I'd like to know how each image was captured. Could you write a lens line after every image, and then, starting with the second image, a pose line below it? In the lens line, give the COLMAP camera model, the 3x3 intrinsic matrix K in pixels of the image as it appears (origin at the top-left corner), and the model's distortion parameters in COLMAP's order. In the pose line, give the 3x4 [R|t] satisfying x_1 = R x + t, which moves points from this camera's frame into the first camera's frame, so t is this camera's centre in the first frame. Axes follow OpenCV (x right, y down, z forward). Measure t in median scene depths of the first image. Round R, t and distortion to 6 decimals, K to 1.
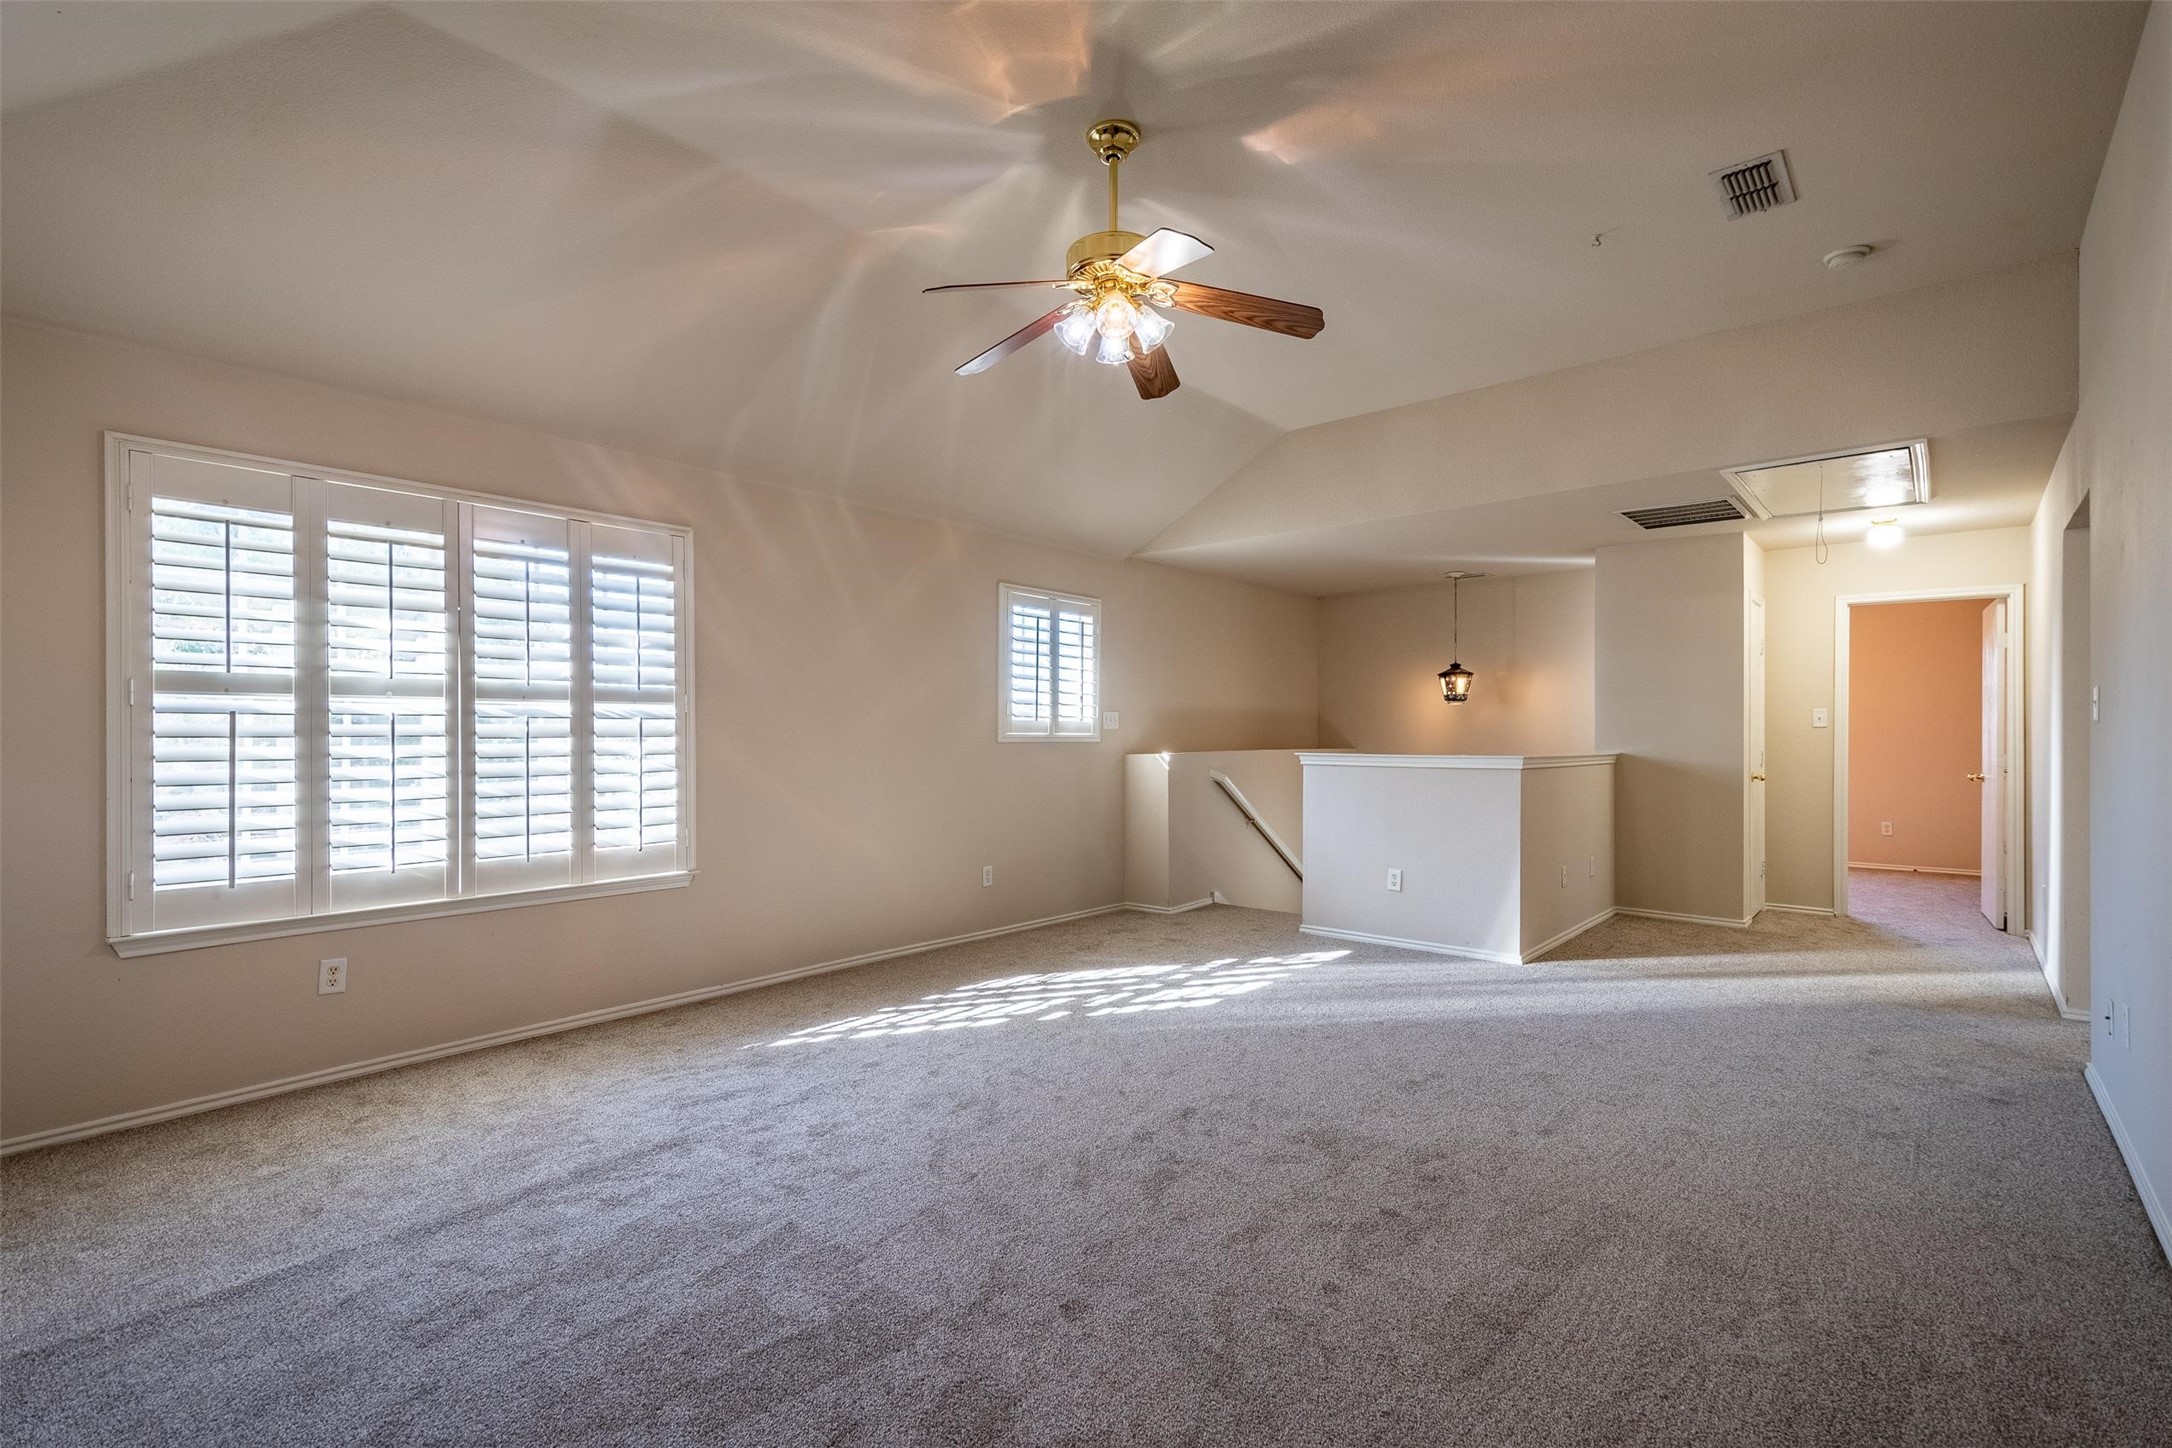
lens RADIAL K [[953.0, 0, 1086.0], [0, 953.0, 724.0], [0, 0, 1]] dist [0.011537, -0.000116]
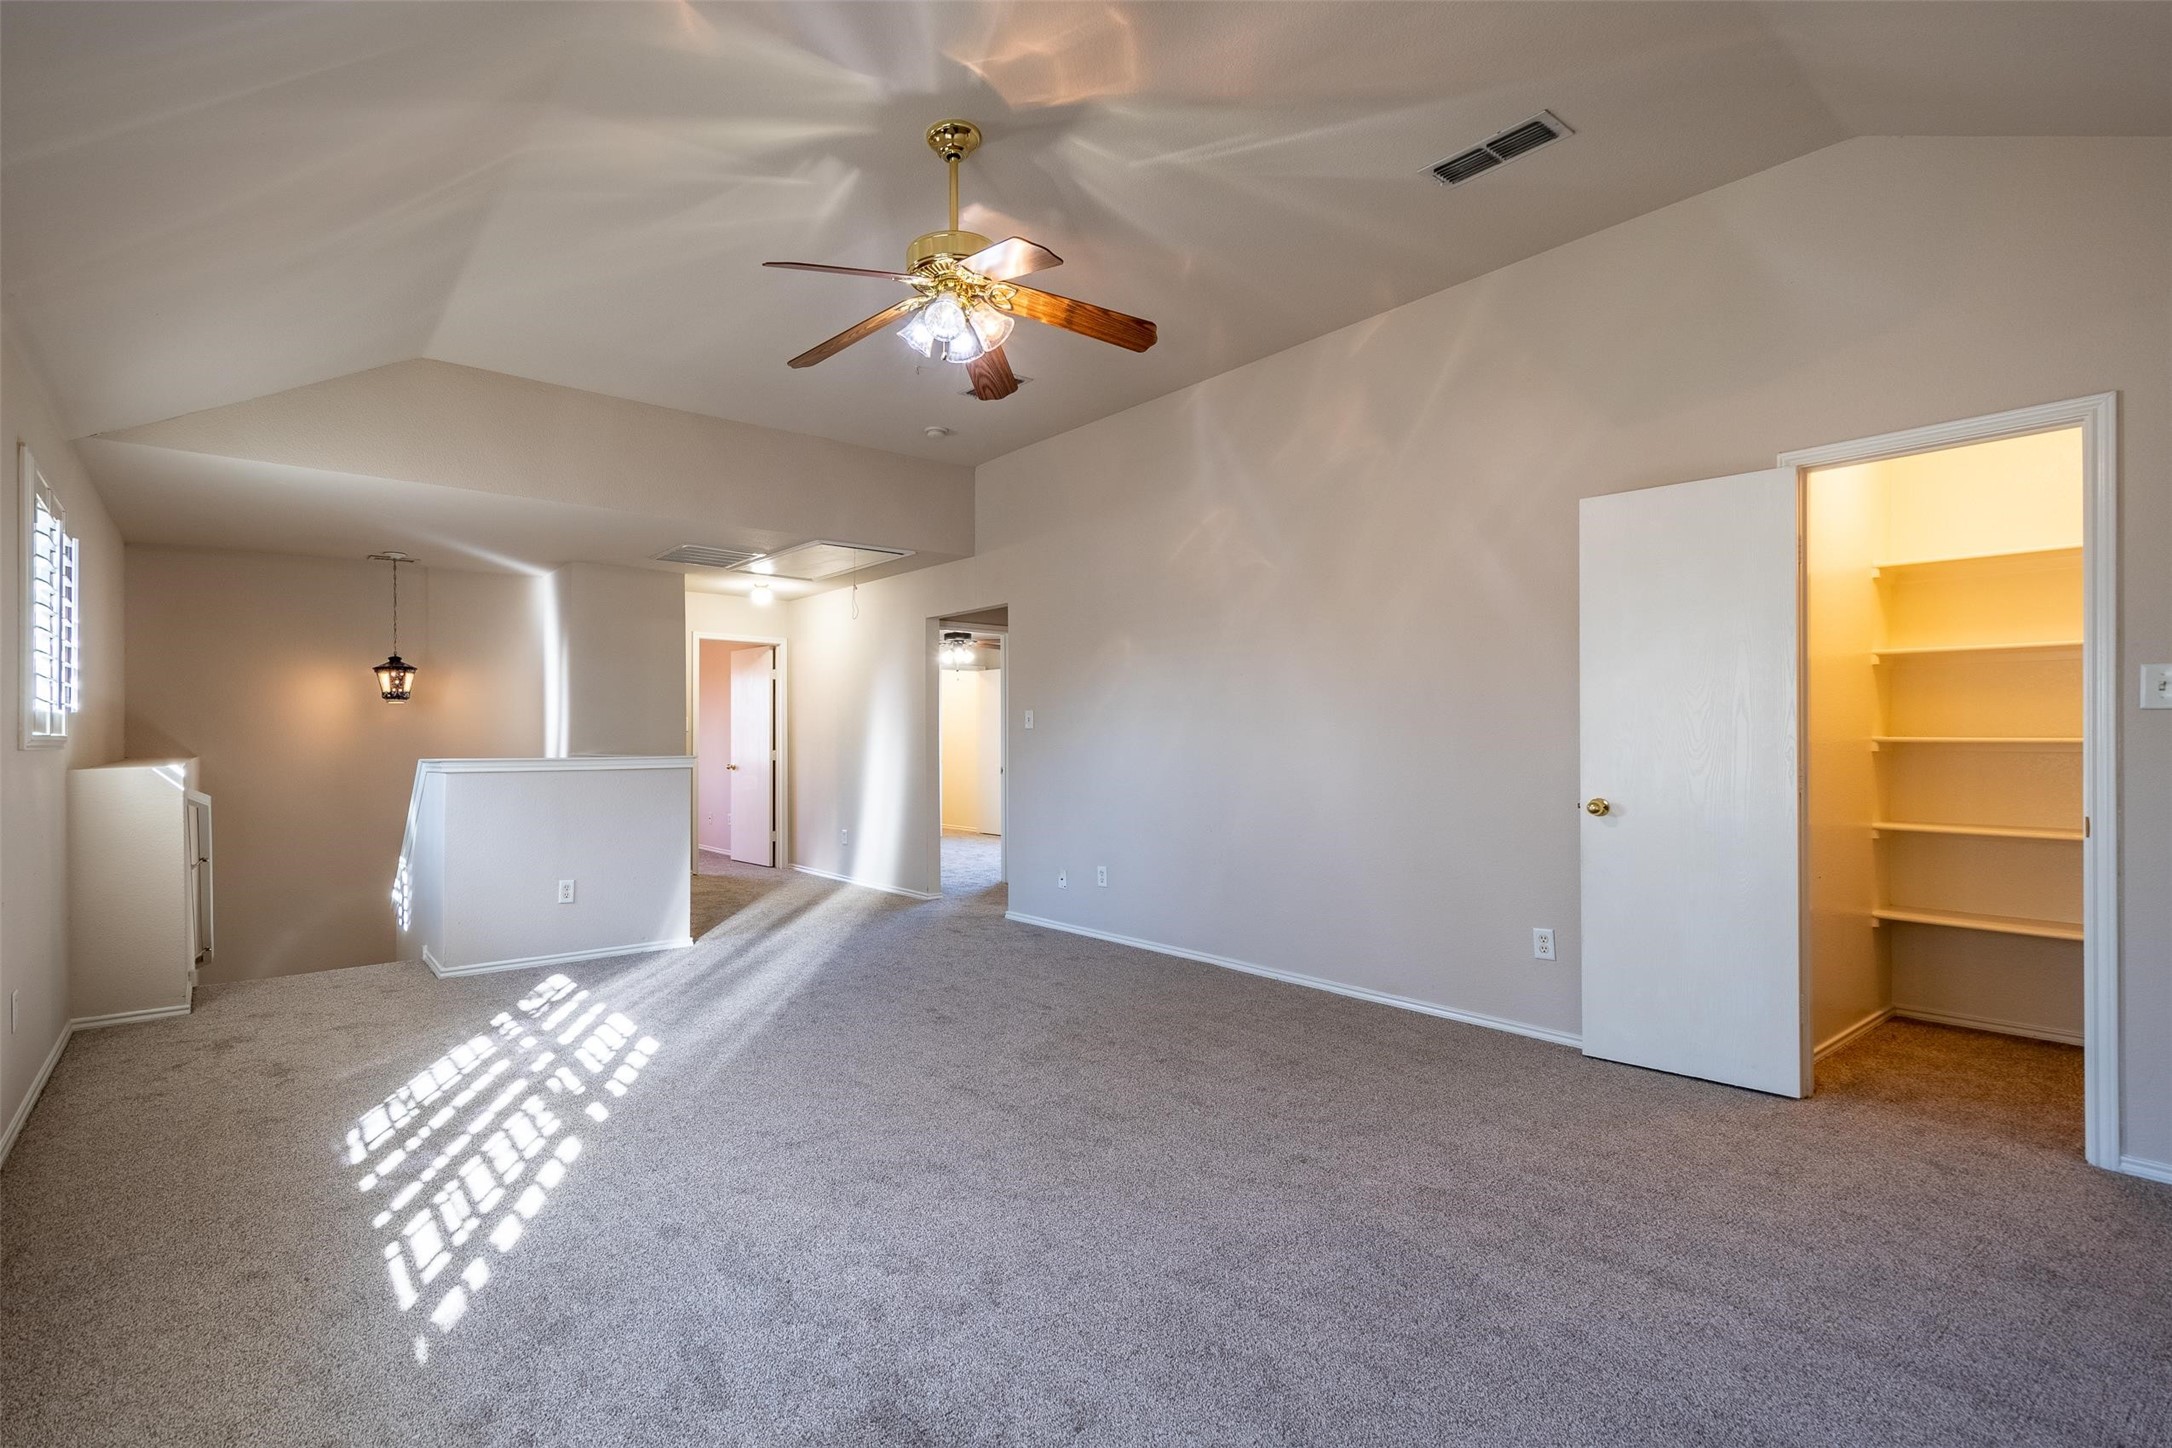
lens RADIAL K [[867.6, 0, 1086.0], [0, 867.6, 724.0], [0, 0, 1]] dist [0.011615, -0.000027]
pose [[0.258499, 0.014314, 0.965905, -0.578618], [-0.007638, 0.999889, -0.012774, 0.010096], [-0.965981, -0.004076, 0.258580, 0.447247]]
